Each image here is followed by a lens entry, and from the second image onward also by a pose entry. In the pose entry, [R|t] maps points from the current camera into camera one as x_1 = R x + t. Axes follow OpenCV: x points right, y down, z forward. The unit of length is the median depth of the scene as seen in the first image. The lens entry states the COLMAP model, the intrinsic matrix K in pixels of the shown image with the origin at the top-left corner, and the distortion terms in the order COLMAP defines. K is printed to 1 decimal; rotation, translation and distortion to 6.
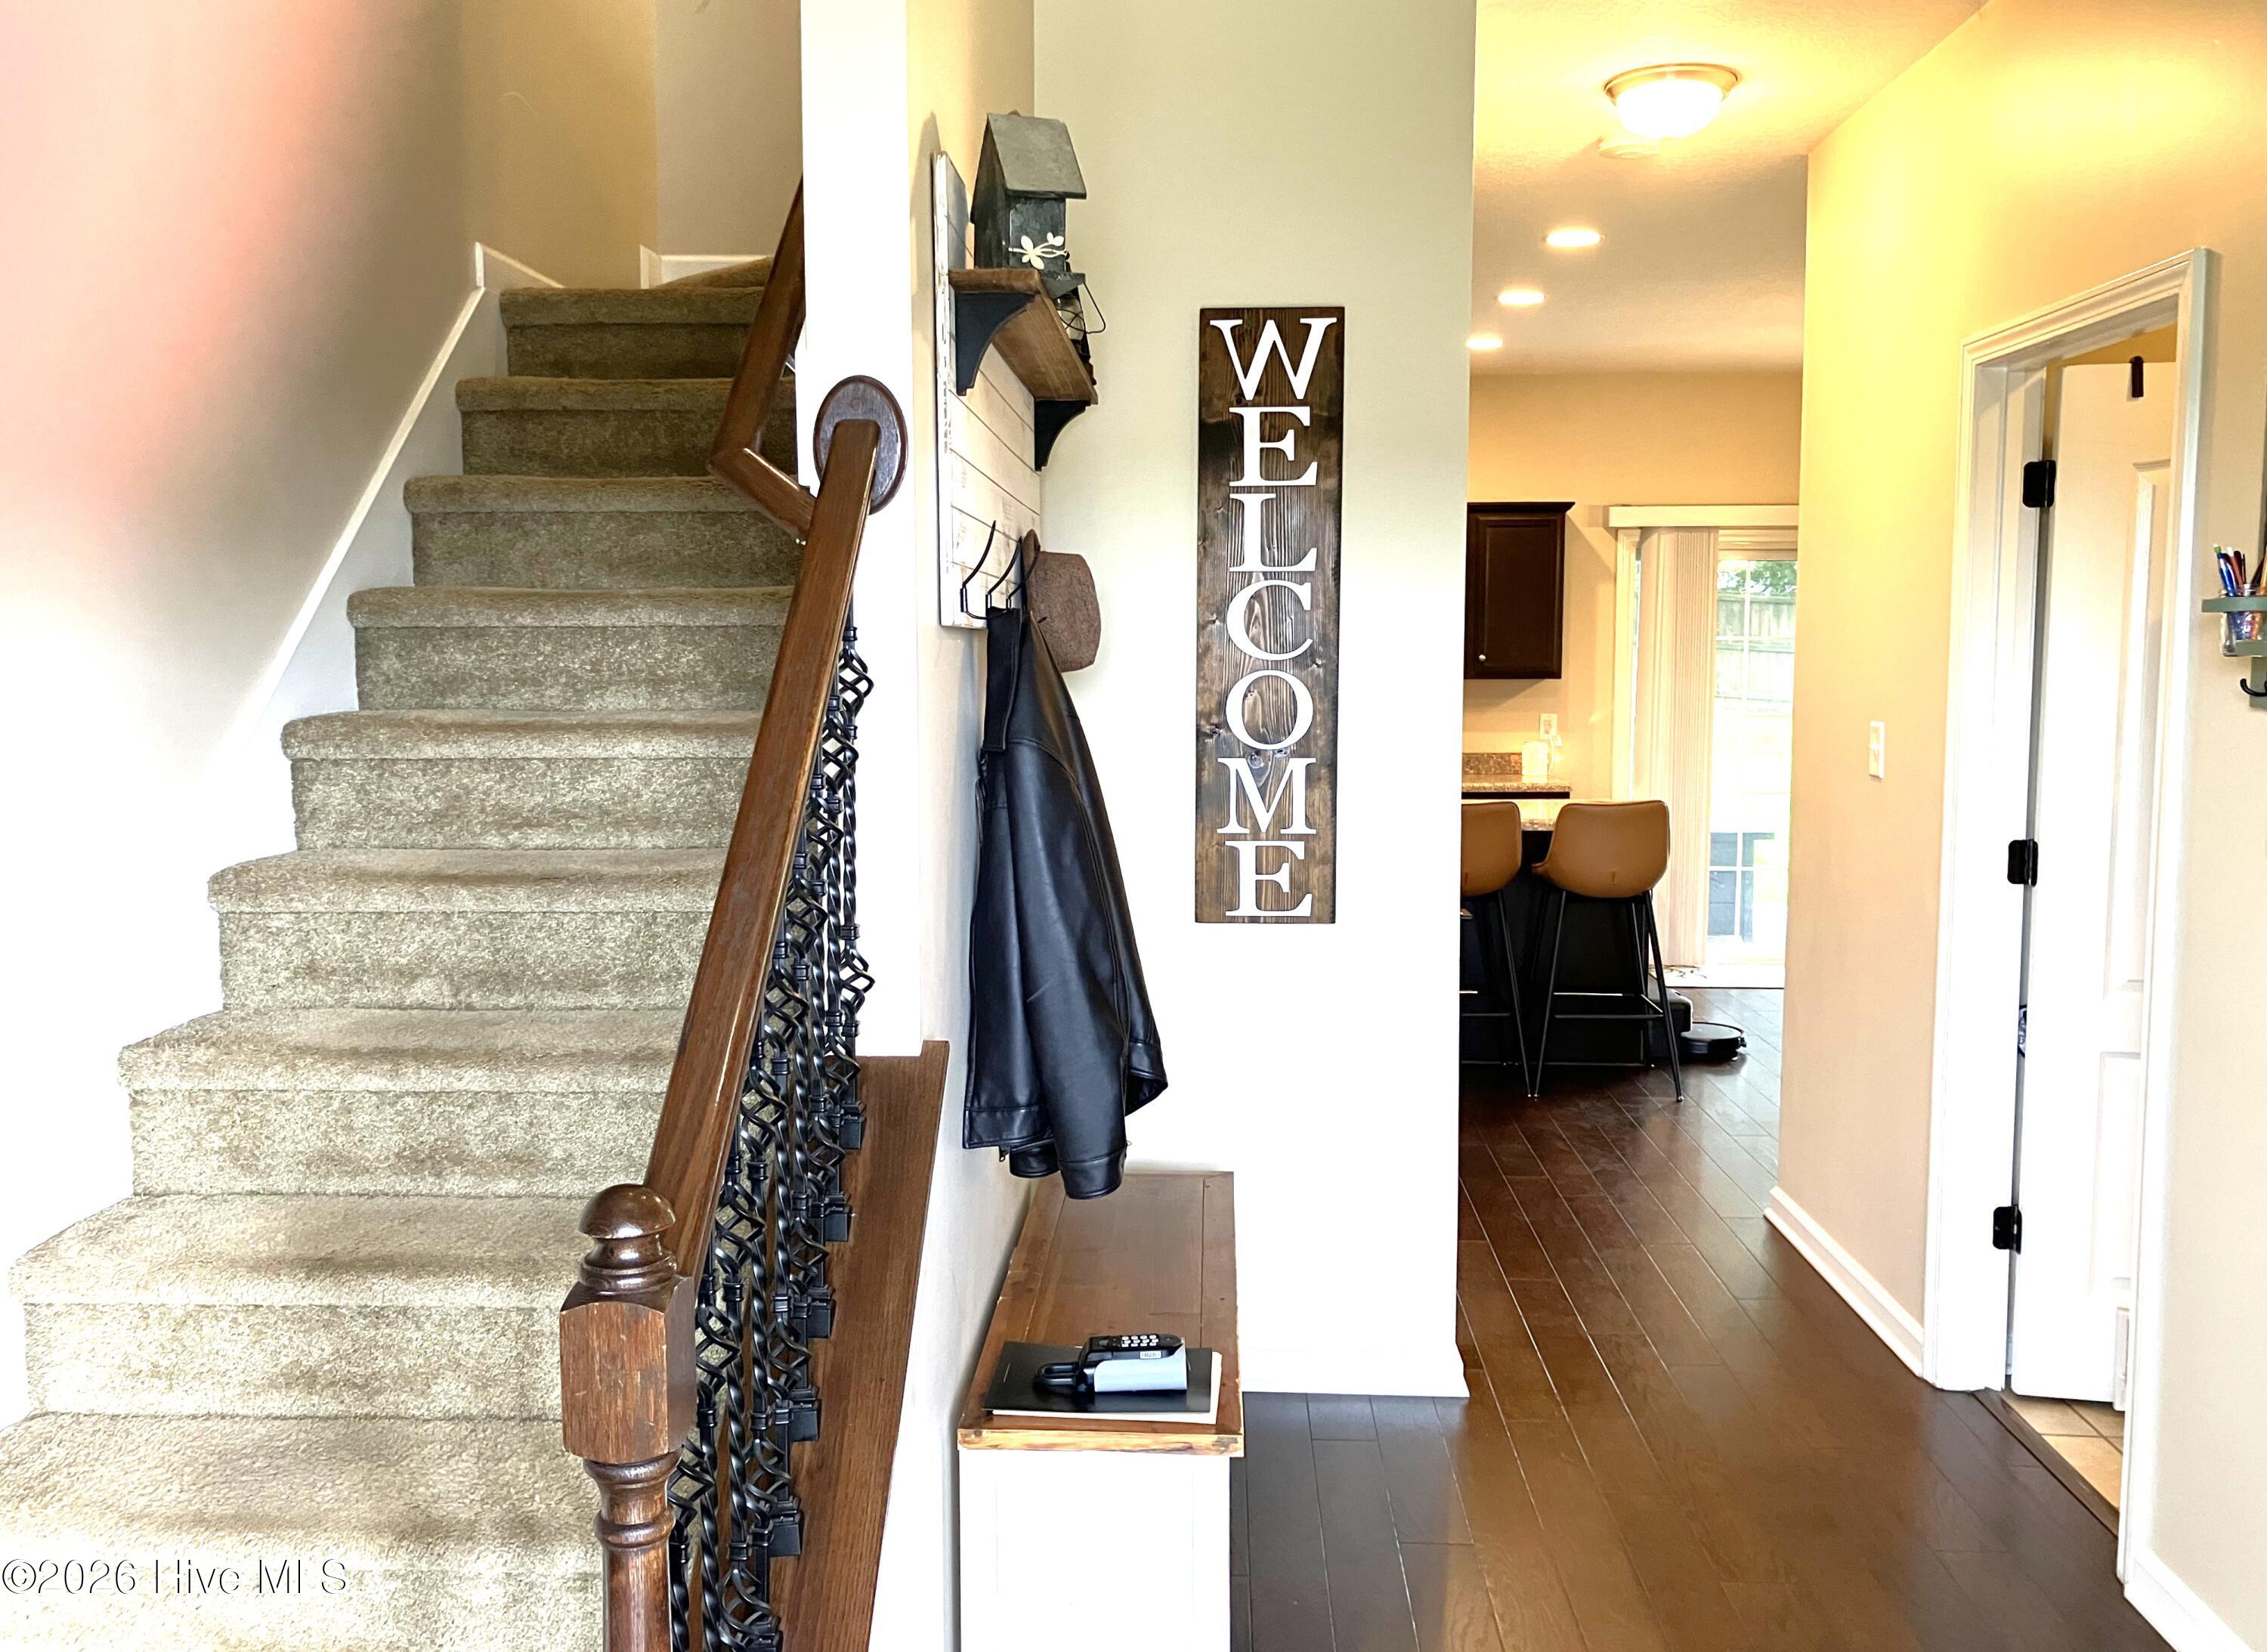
lens RADIAL K [[1815.7, 0, 1136.1], [0, 1815.7, 784.1], [0, 0, 1]] dist [0.127933, -0.408757]
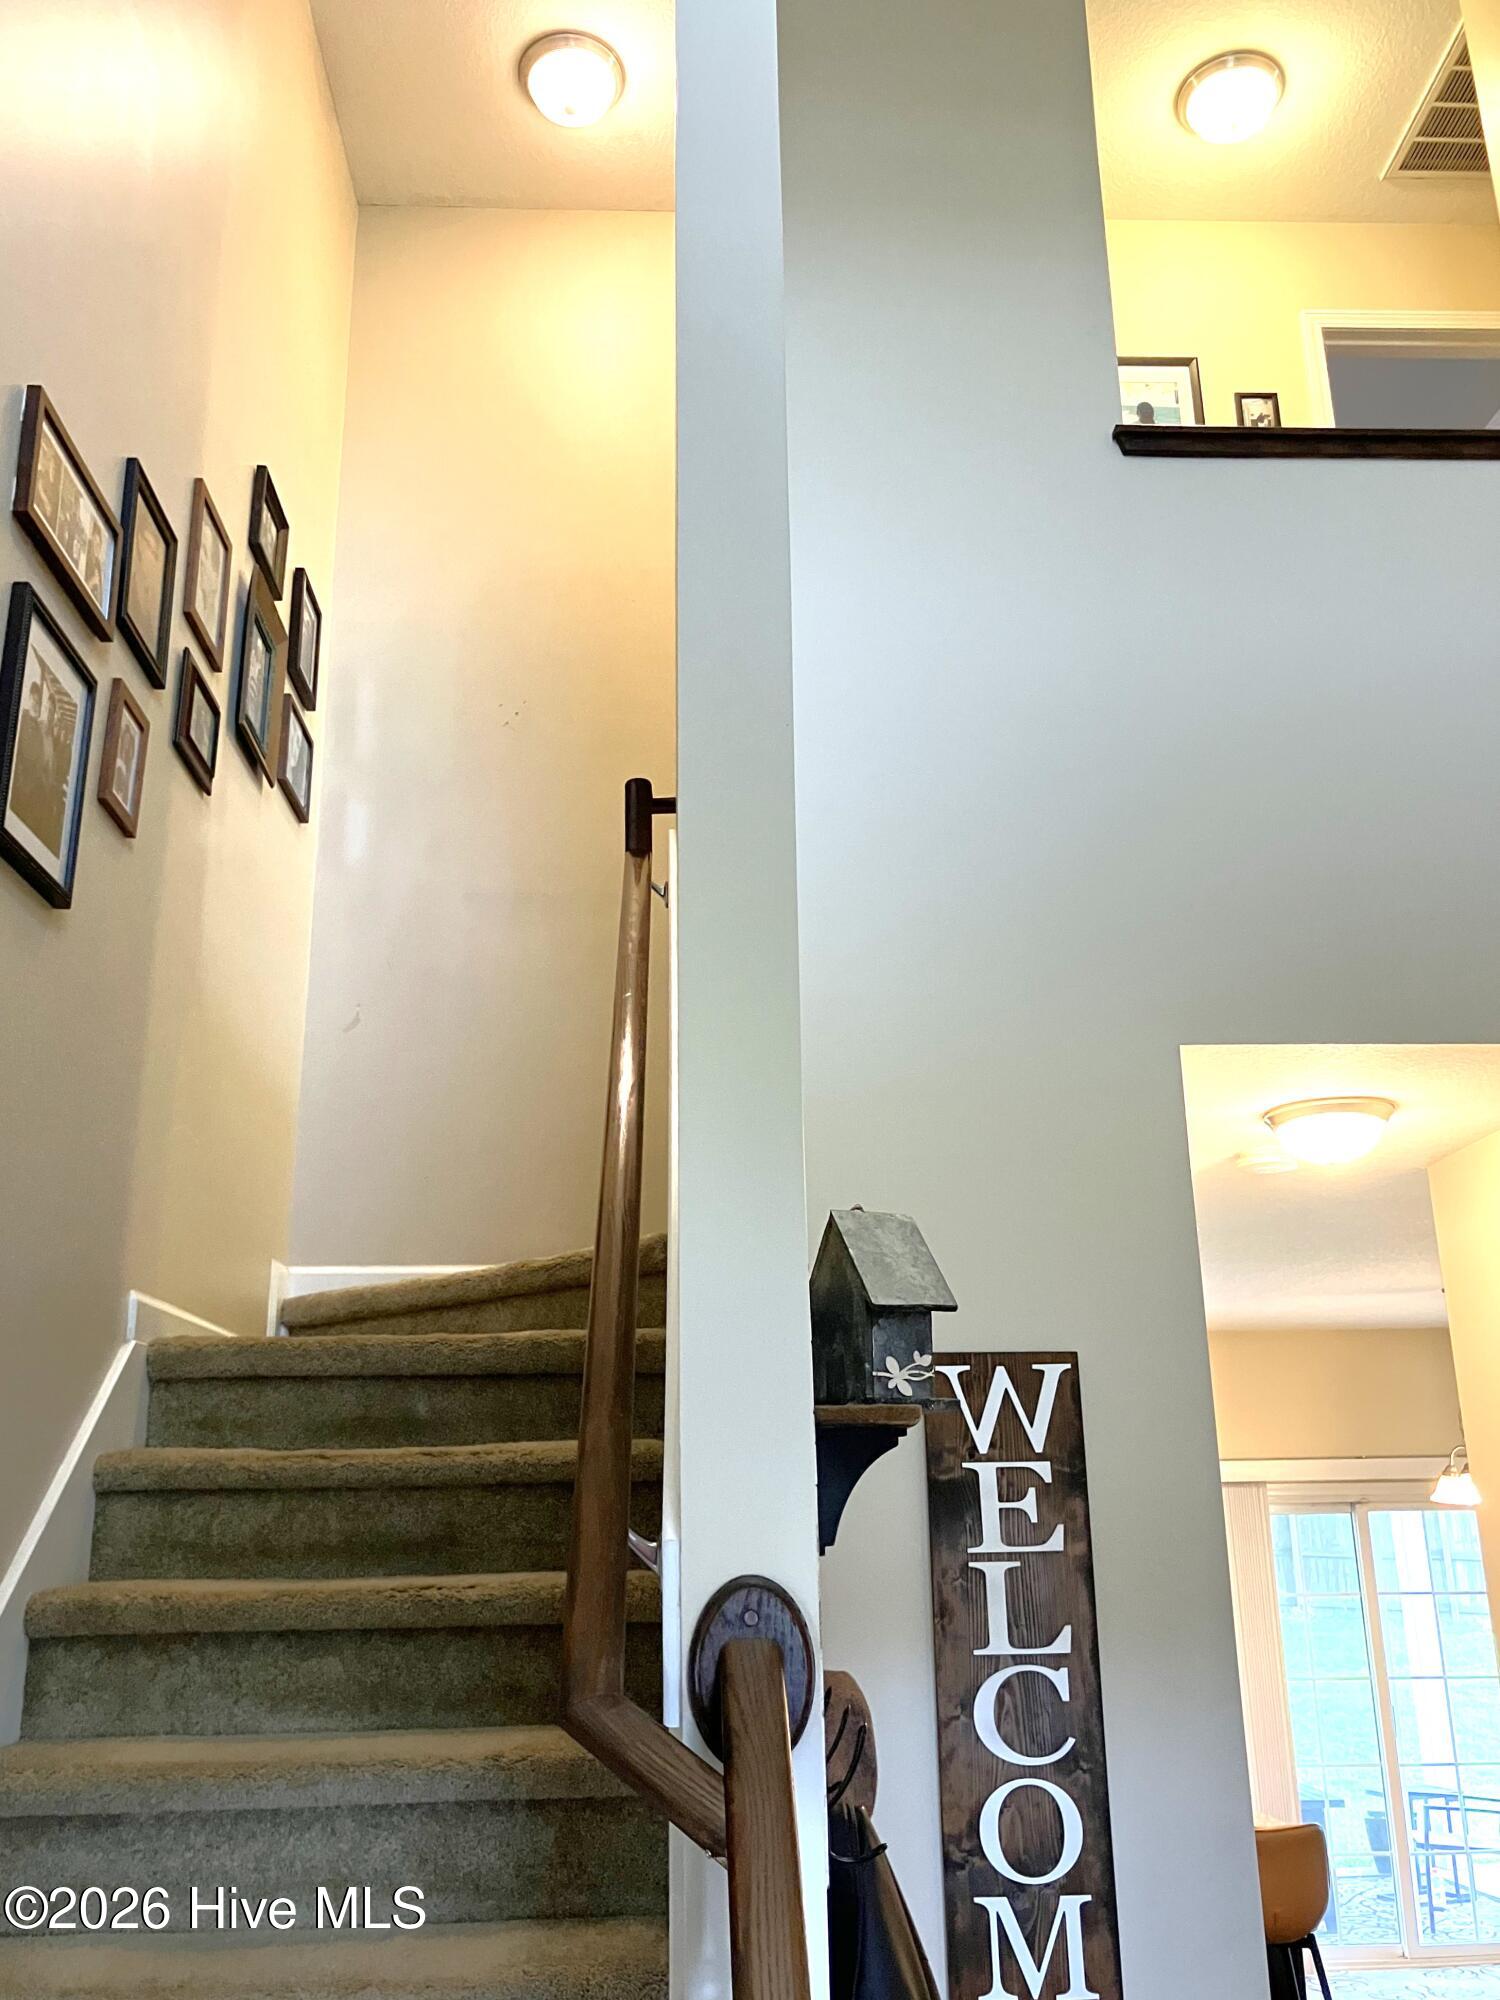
lens RADIAL K [[1676.6, 0, 750.0], [0, 1676.6, 1000.0], [0, 0, 1]] dist [-0.003744, -0.000745]
pose [[0.995922, 0.012594, 0.089331, -0.130201], [0.021880, 0.926923, -0.374612, -0.110398], [-0.087521, 0.375039, 0.922868, 0.159398]]
